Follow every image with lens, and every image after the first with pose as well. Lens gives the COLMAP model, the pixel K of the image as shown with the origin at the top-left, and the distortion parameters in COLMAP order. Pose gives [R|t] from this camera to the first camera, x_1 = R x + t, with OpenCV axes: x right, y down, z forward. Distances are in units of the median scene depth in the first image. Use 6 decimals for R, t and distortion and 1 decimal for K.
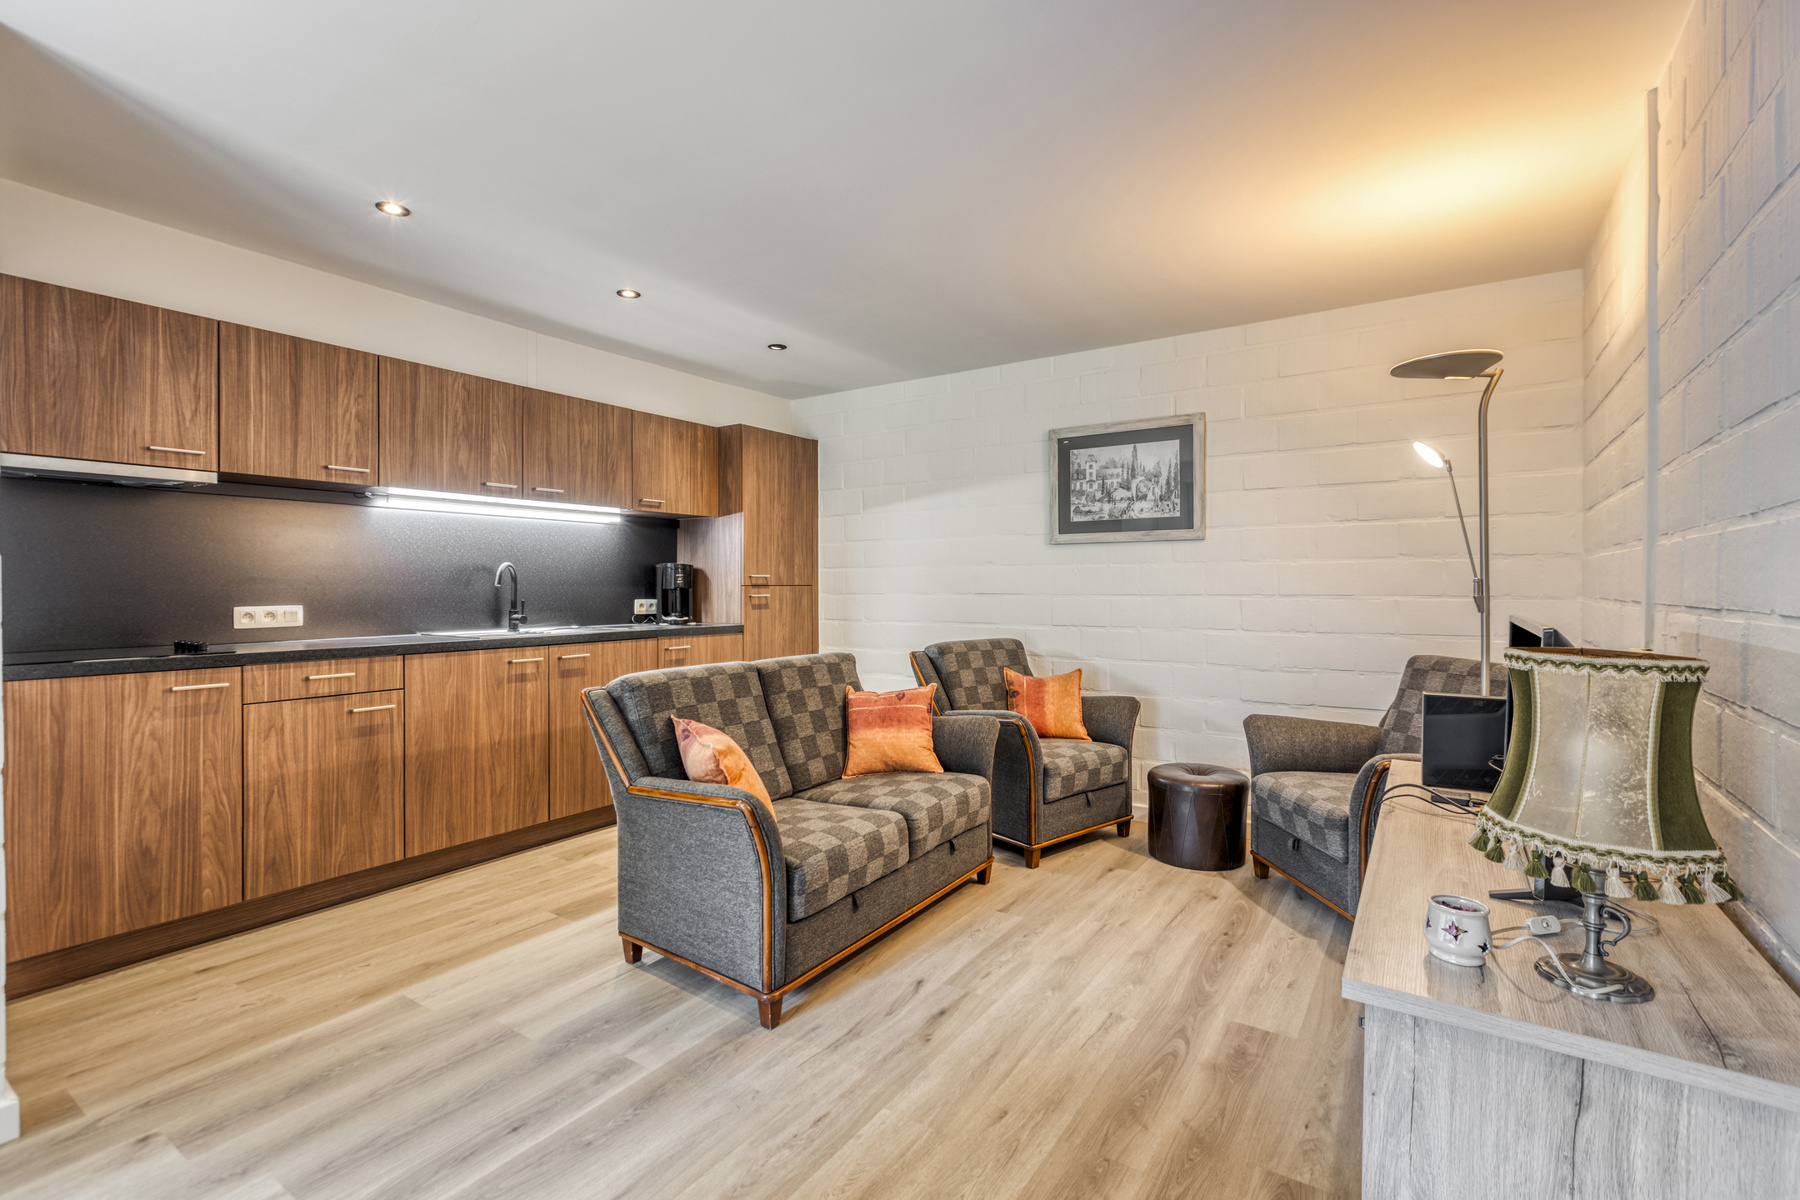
lens RADIAL K [[817.2, 0, 902.1], [0, 817.2, 592.4], [0, 0, 1]] dist [0.003488, 0.000354]
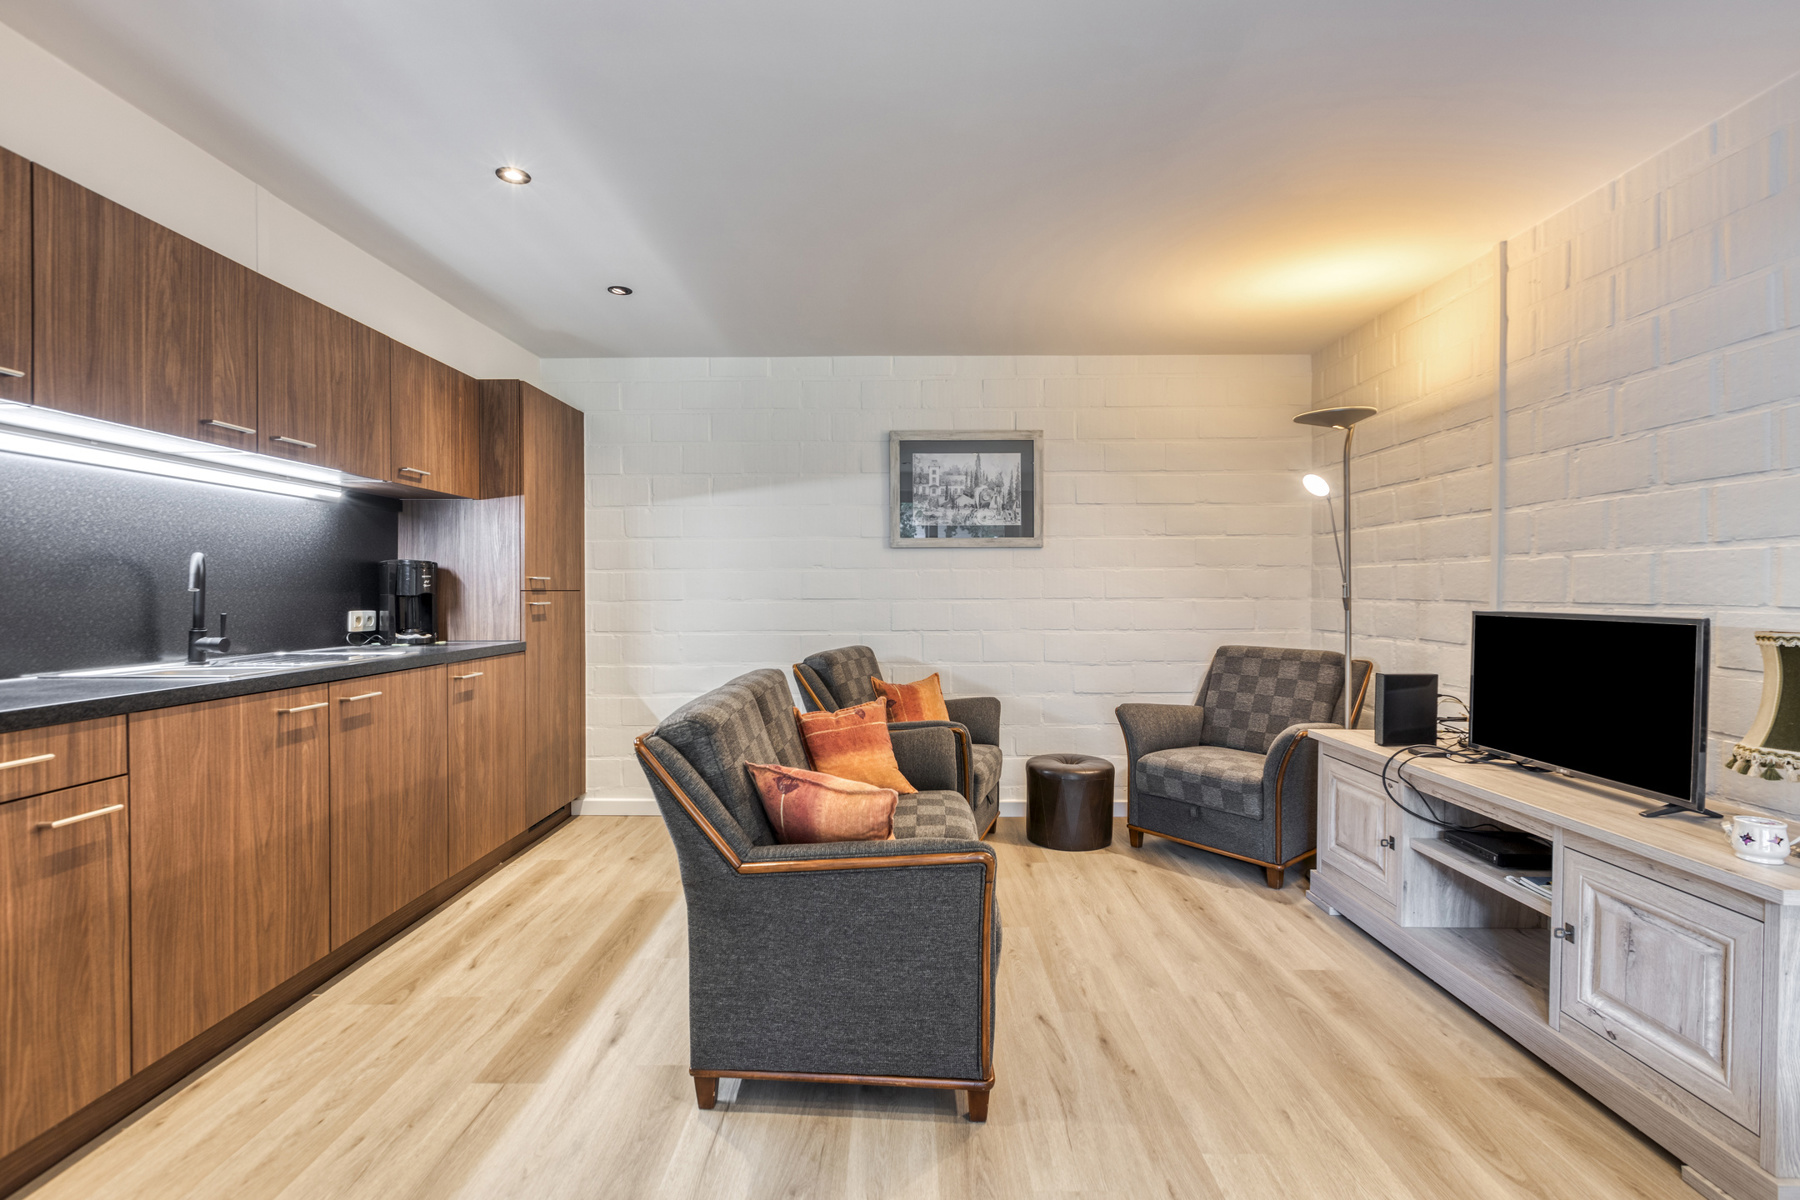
lens RADIAL K [[817.1, 0, 900.0], [0, 817.1, 600.0], [0, 0, 1]] dist [0.001848, -0.000573]
pose [[0.836059, -0.007147, 0.548593, -0.408381], [0.006746, 0.999973, 0.002746, 0.000890], [-0.548598, 0.001405, 0.836085, 0.209790]]
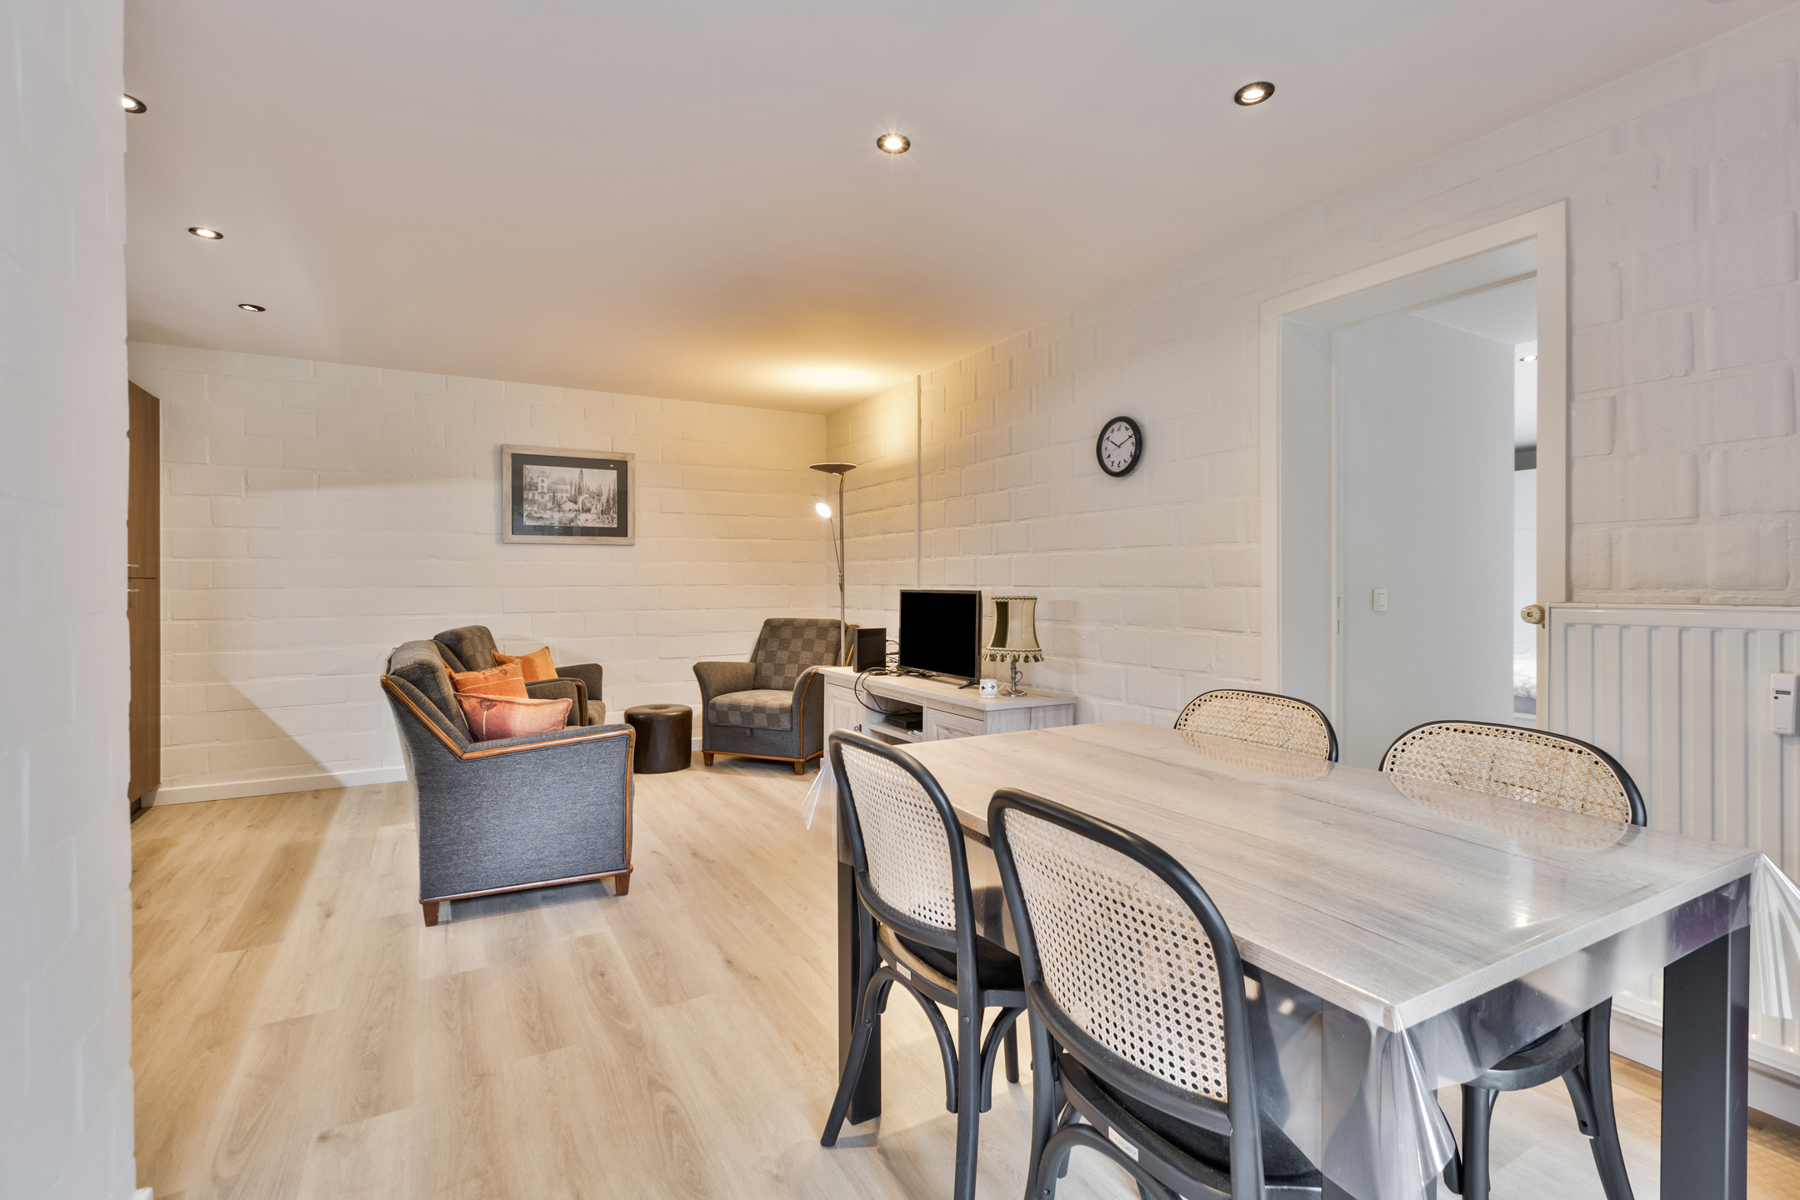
lens RADIAL K [[822.0, 0, 893.1], [0, 822.0, 583.4], [0, 0, 1]] dist [0.009334, 0.000129]
pose [[0.456604, -0.001765, 0.889668, -0.712712], [0.010813, 0.999935, -0.003565, 0.010006], [-0.889604, 0.011247, 0.456593, -0.026102]]
